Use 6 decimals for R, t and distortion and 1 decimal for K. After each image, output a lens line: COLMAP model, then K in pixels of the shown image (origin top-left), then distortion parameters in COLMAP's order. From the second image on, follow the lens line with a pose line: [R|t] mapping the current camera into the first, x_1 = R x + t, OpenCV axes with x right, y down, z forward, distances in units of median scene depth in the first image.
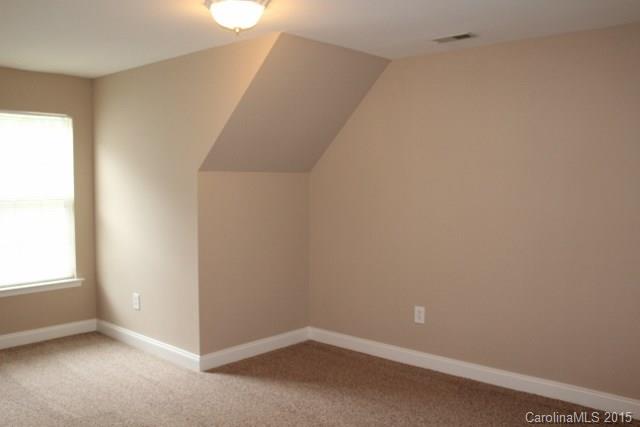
lens RADIAL K [[581.6, 0, 320.0], [0, 581.6, 216.5], [0, 0, 1]] dist [-0.089980, 0.000000]
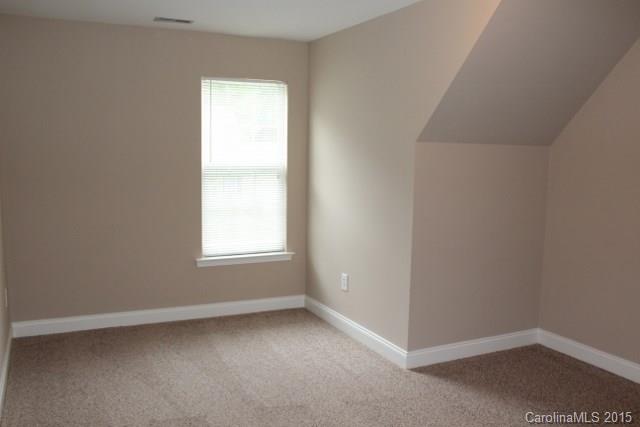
lens RADIAL K [[581.6, 0, 320.4], [0, 581.6, 210.8], [0, 0, 1]] dist [-0.089980, 0.000000]
pose [[0.924659, 0.051612, -0.377283, -0.008563], [-0.037525, 0.998300, 0.044599, -0.008281], [0.378944, -0.027081, 0.925023, 0.138714]]
